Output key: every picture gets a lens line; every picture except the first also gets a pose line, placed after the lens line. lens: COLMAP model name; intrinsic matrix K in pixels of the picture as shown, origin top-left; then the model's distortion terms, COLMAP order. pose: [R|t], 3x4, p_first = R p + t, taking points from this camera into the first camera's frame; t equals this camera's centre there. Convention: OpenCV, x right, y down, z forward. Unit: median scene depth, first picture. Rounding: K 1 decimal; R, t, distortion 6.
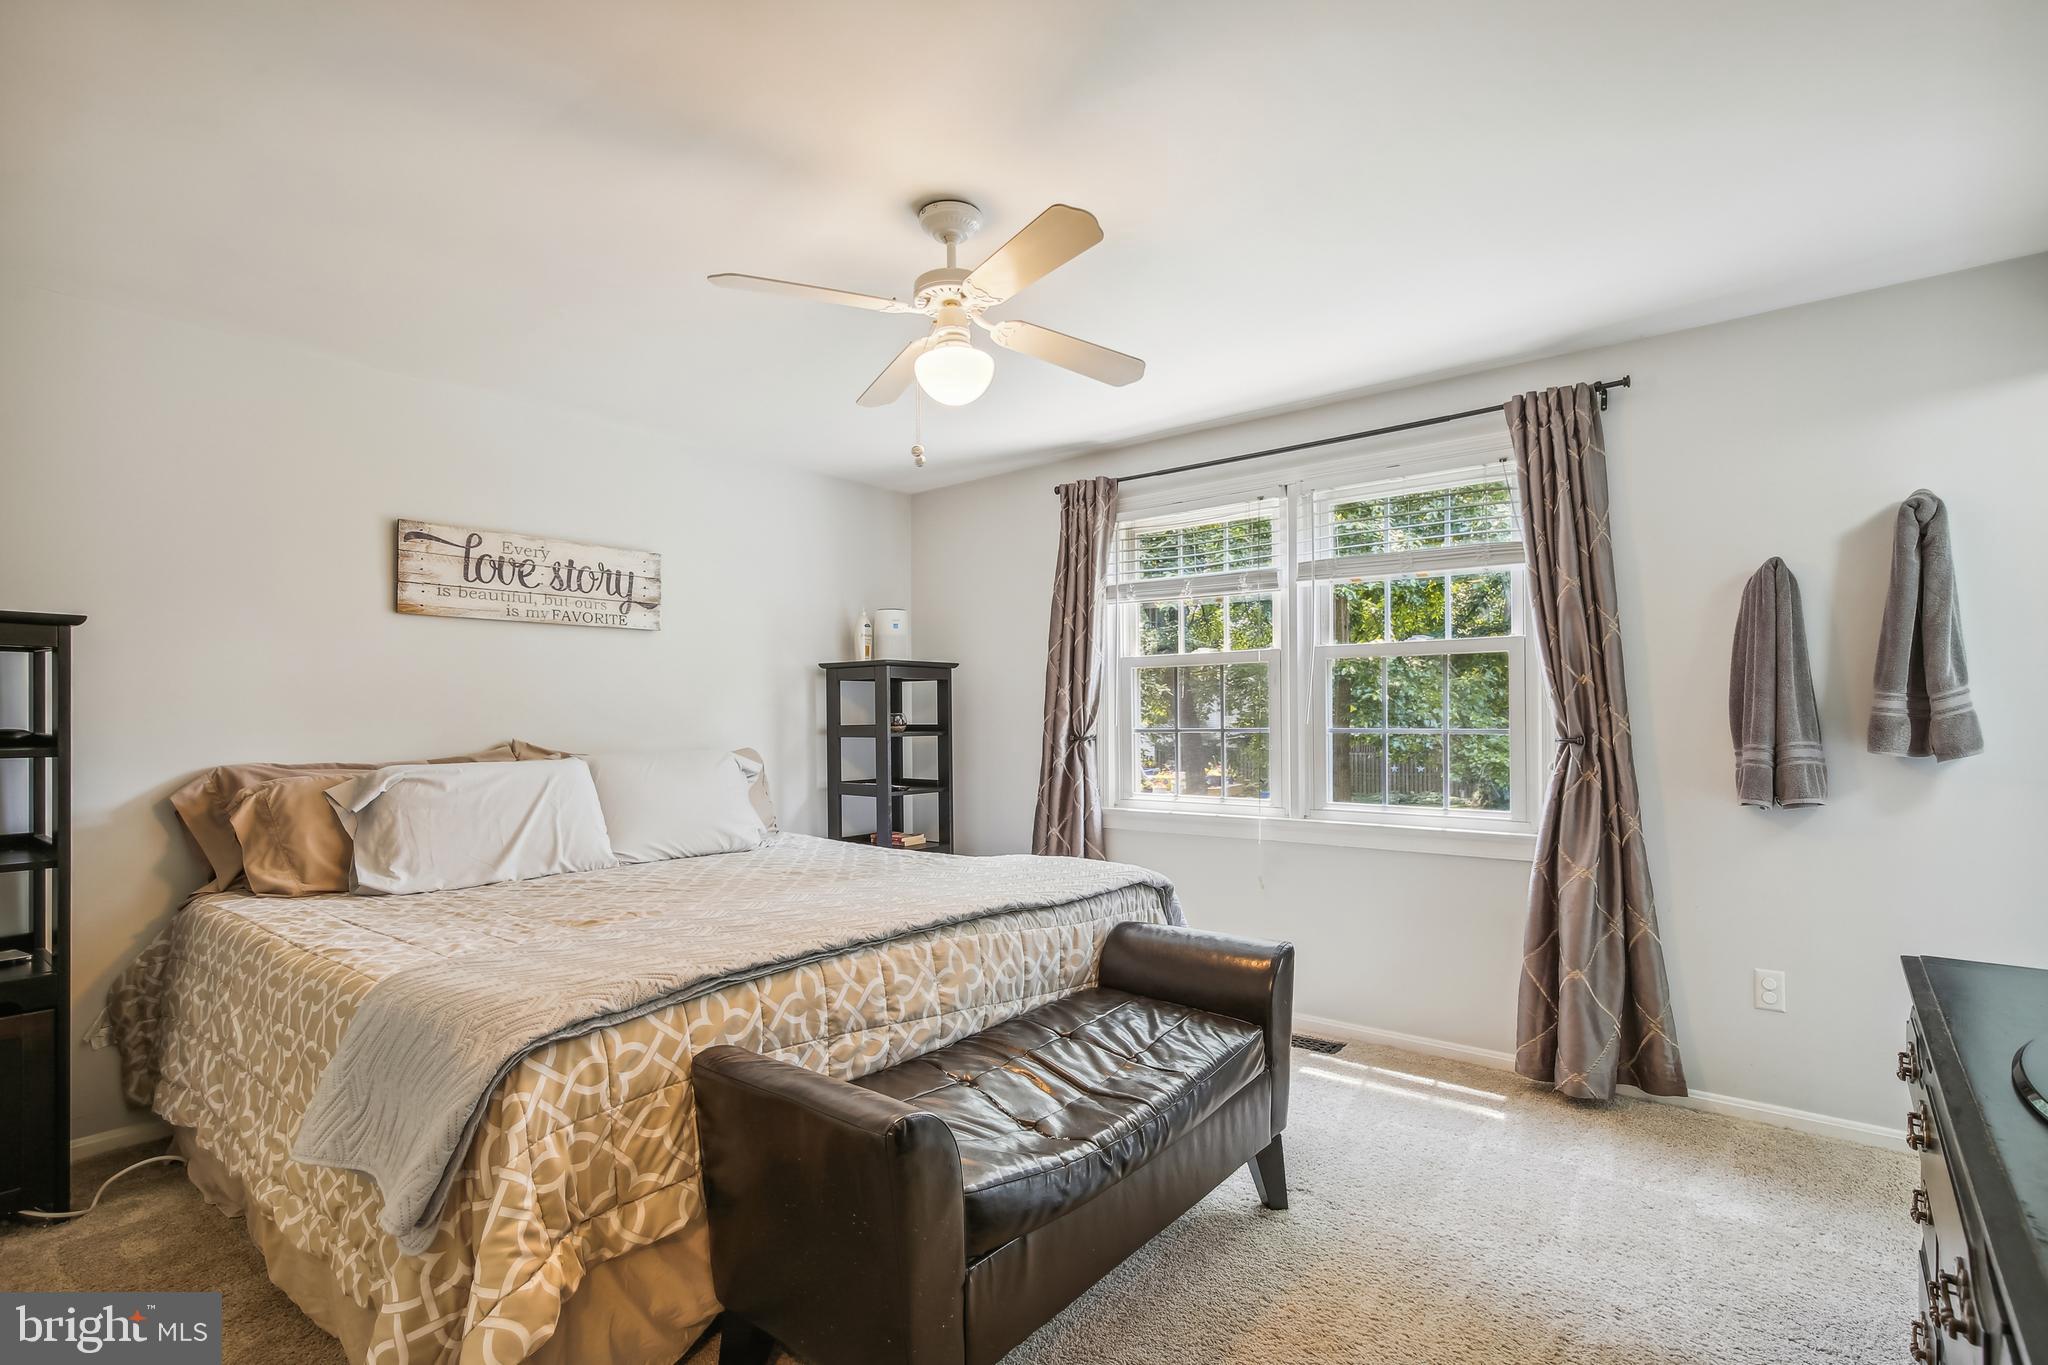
lens RADIAL K [[946.5, 0, 1038.1], [0, 946.5, 692.1], [0, 0, 1]] dist [0.004498, -0.000156]
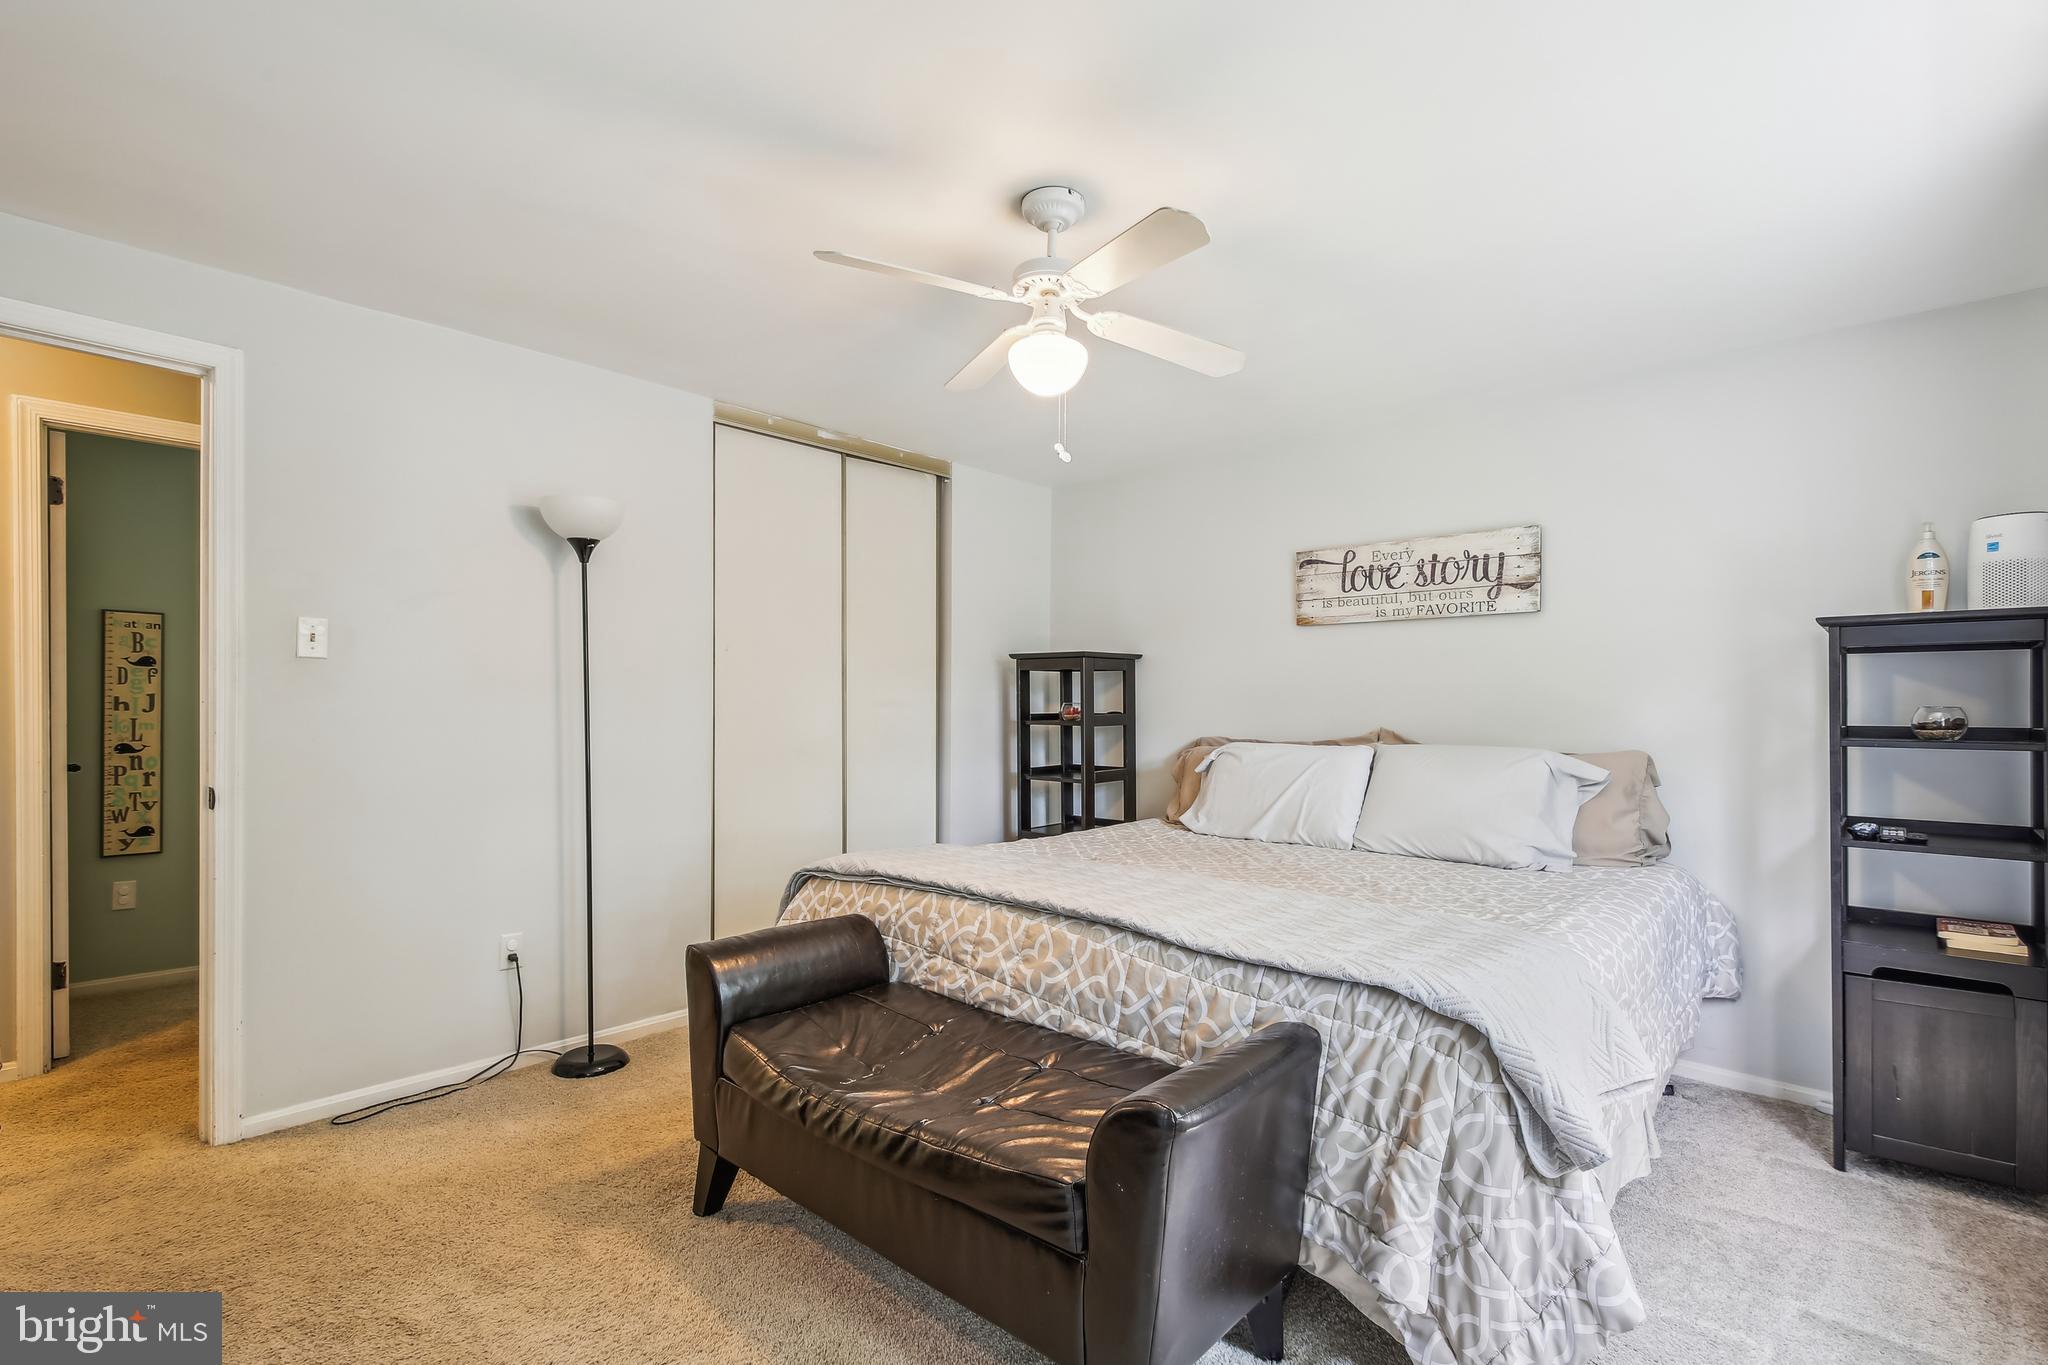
lens RADIAL K [[946.5, 0, 1037.5], [0, 946.5, 697.9], [0, 0, 1]] dist [0.004498, -0.000156]
pose [[-0.047058, -0.005401, -0.998878, 0.608371], [0.016410, 0.999846, -0.006179, 0.015883], [0.998757, -0.016682, -0.046962, 0.690901]]
